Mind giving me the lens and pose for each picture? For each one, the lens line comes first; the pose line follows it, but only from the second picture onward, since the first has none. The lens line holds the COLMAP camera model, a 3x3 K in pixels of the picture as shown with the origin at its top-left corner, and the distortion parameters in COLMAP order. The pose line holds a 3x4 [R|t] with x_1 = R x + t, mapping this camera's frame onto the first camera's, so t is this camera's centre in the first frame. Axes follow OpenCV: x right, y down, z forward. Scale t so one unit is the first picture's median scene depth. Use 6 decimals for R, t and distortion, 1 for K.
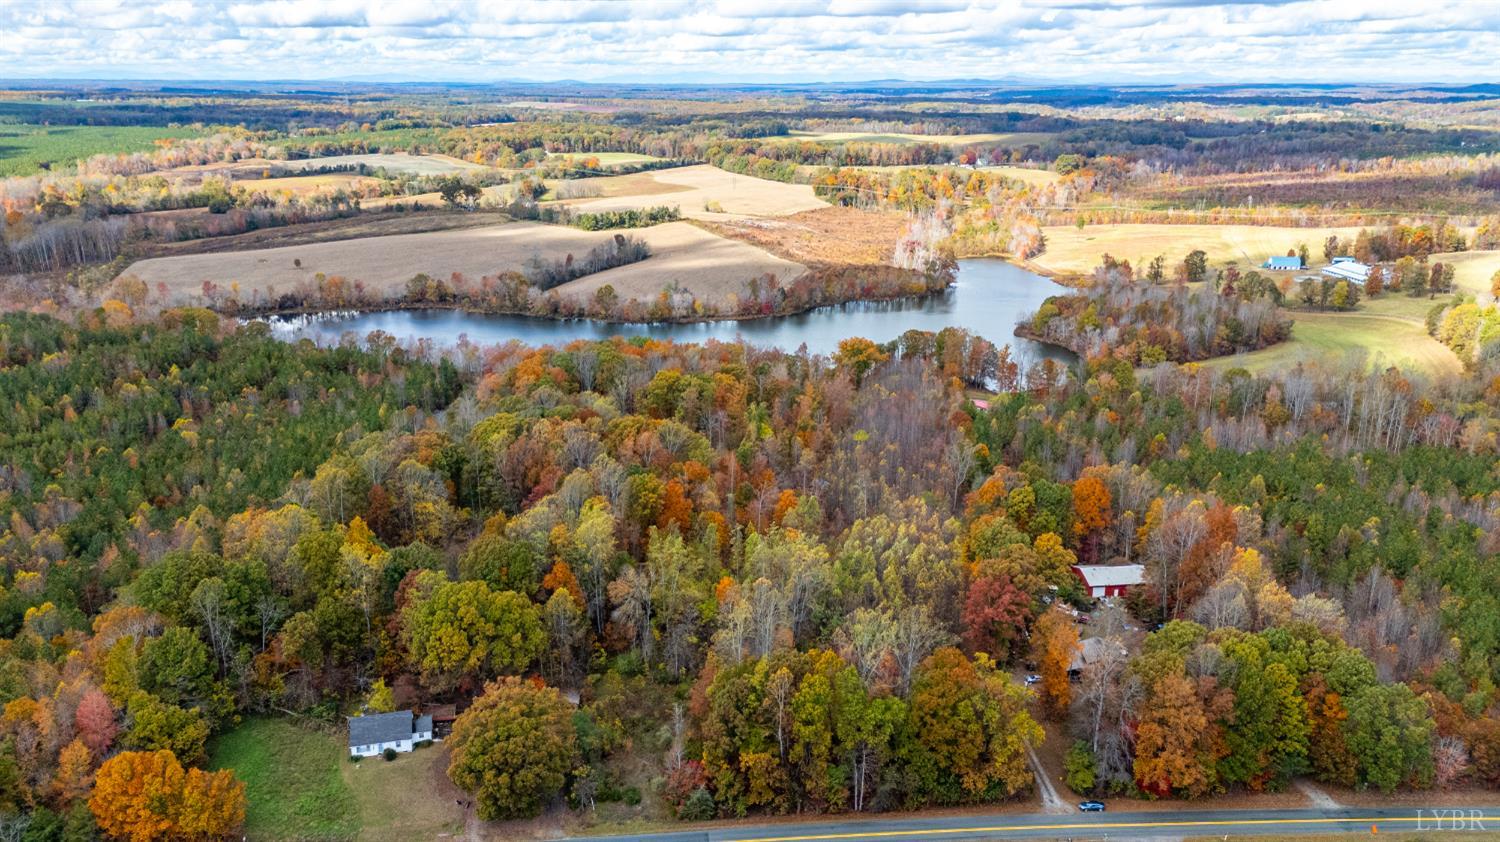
lens RADIAL K [[1098.6, 0, 745.0], [0, 1098.6, 430.5], [0, 0, 1]] dist [0.059443, -0.046937]
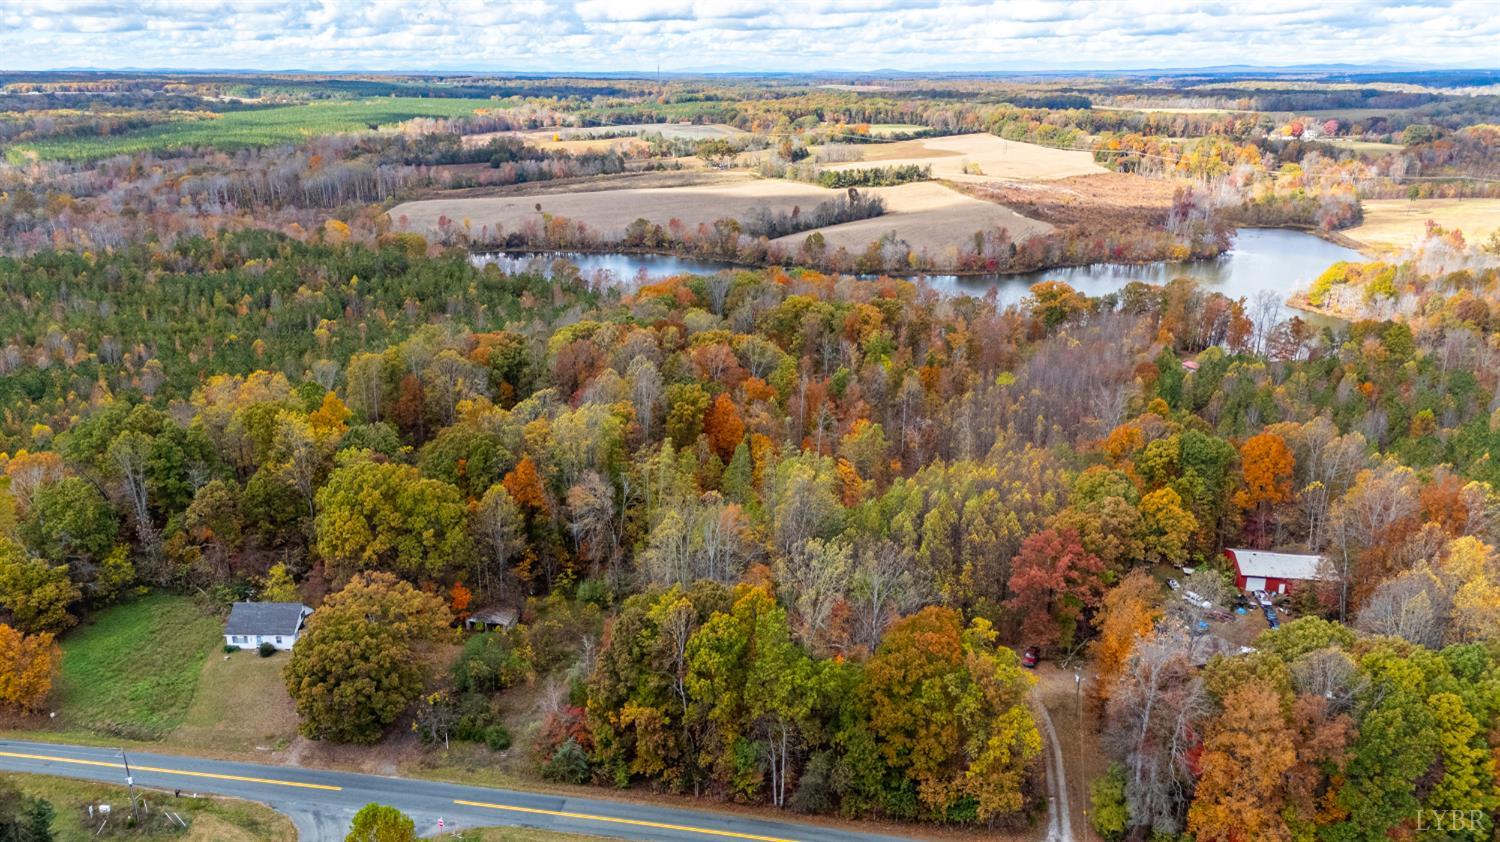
lens RADIAL K [[1098.6, 0, 744.2], [0, 1098.6, 412.2], [0, 0, 1]] dist [0.059443, -0.046937]
pose [[0.962246, 0.077386, -0.260950, 0.105959], [-0.079238, 0.996850, 0.003434, 0.033640], [0.260393, 0.017372, 0.965346, 0.115610]]
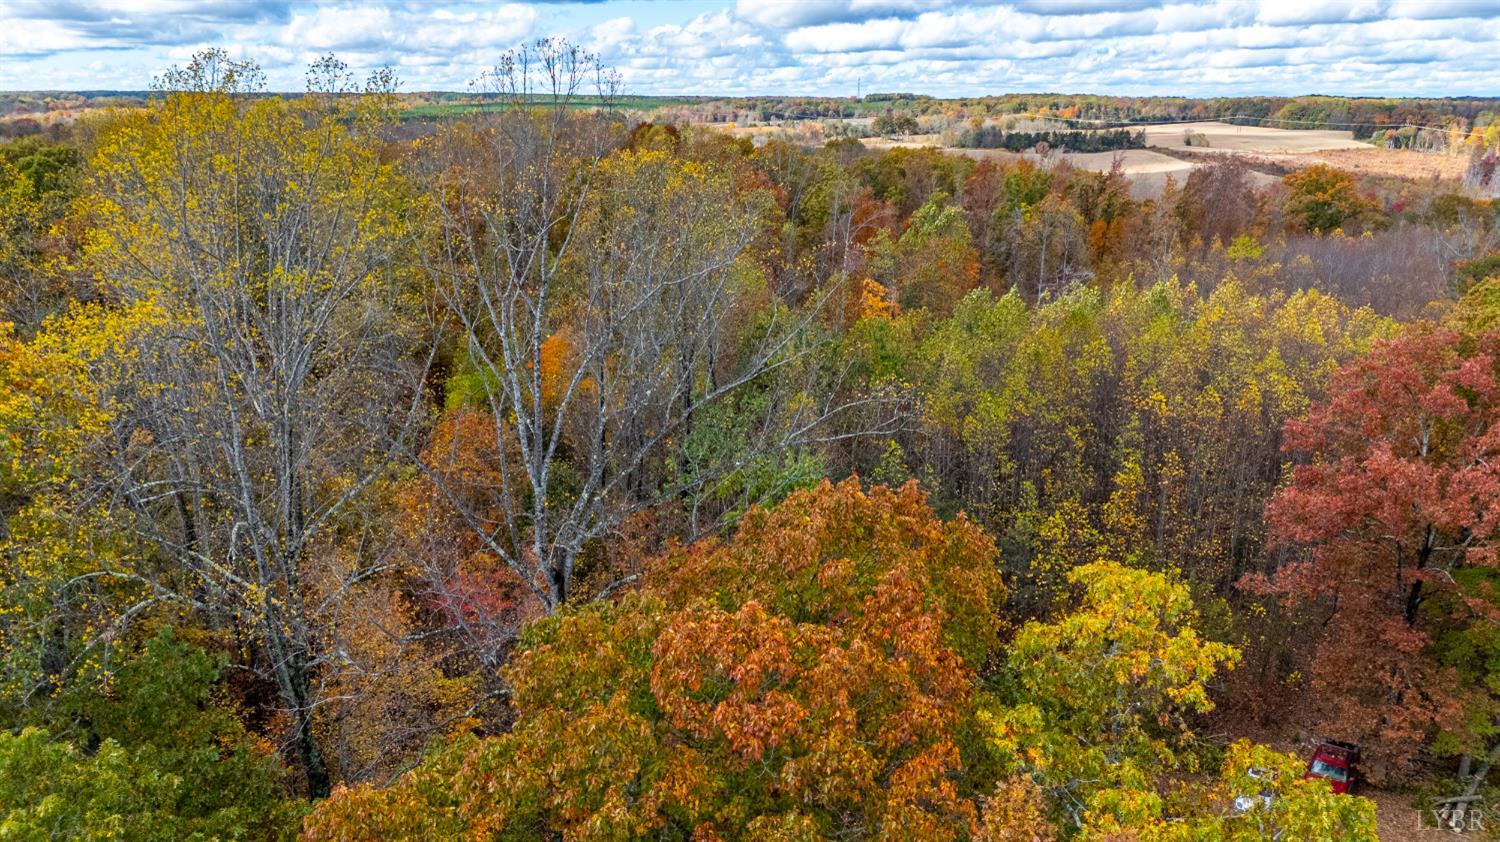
lens RADIAL K [[1098.6, 0, 746.5], [0, 1098.6, 417.3], [0, 0, 1]] dist [0.059443, -0.046937]
pose [[0.897525, 0.119418, -0.424486, 0.098482], [-0.132402, 0.991196, -0.001101, 0.082478], [0.420617, 0.057190, 0.905434, 0.376299]]
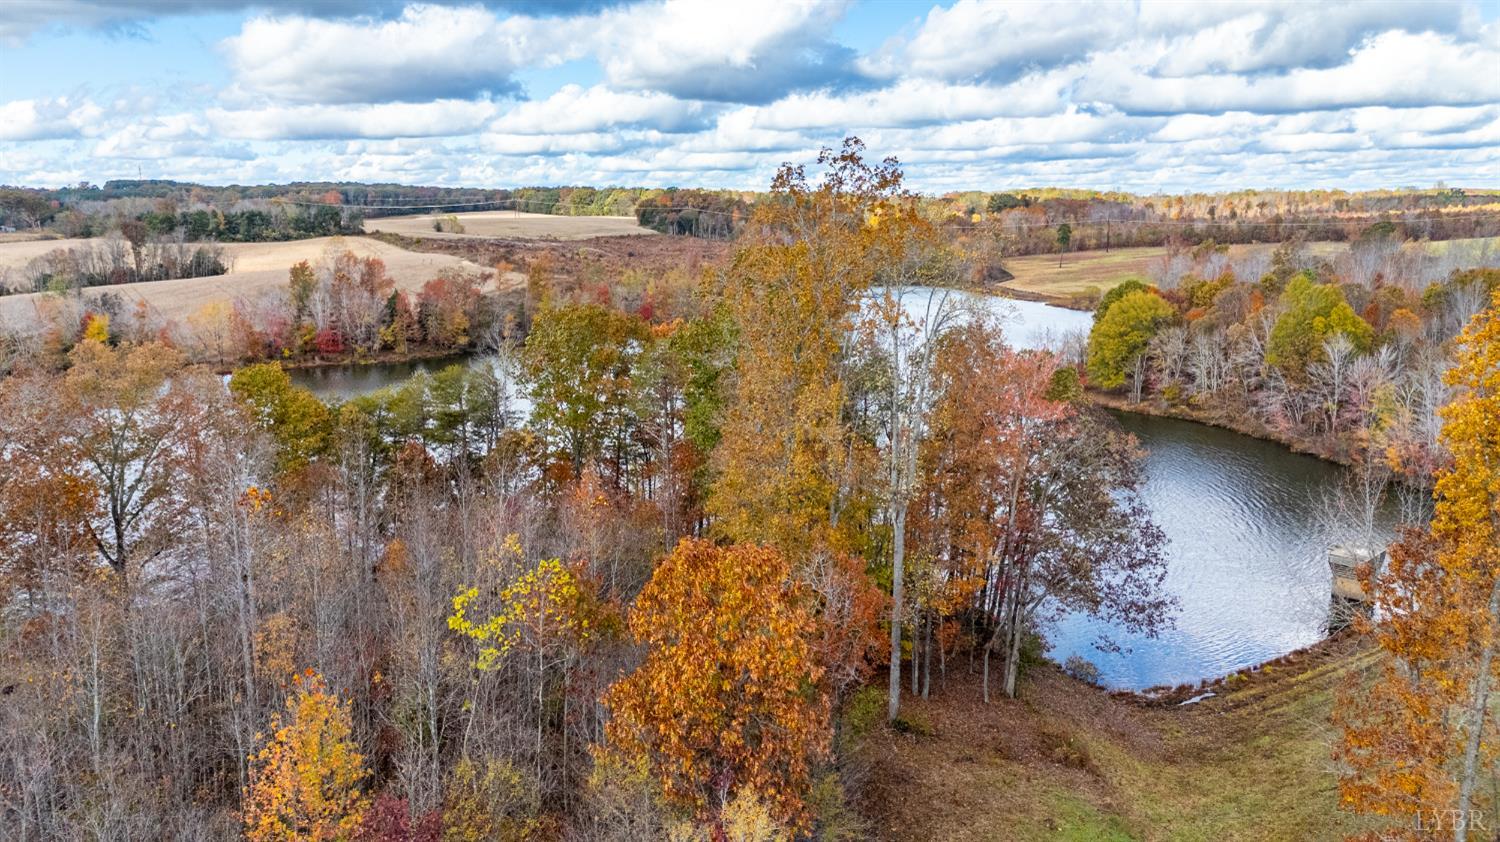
lens RADIAL K [[1098.6, 0, 744.9], [0, 1098.6, 422.5], [0, 0, 1]] dist [0.059443, -0.046937]
pose [[0.996672, -0.019888, 0.079049, 0.188905], [0.028663, 0.993353, -0.111483, -0.062484], [-0.076306, 0.113378, 0.990617, 0.956976]]
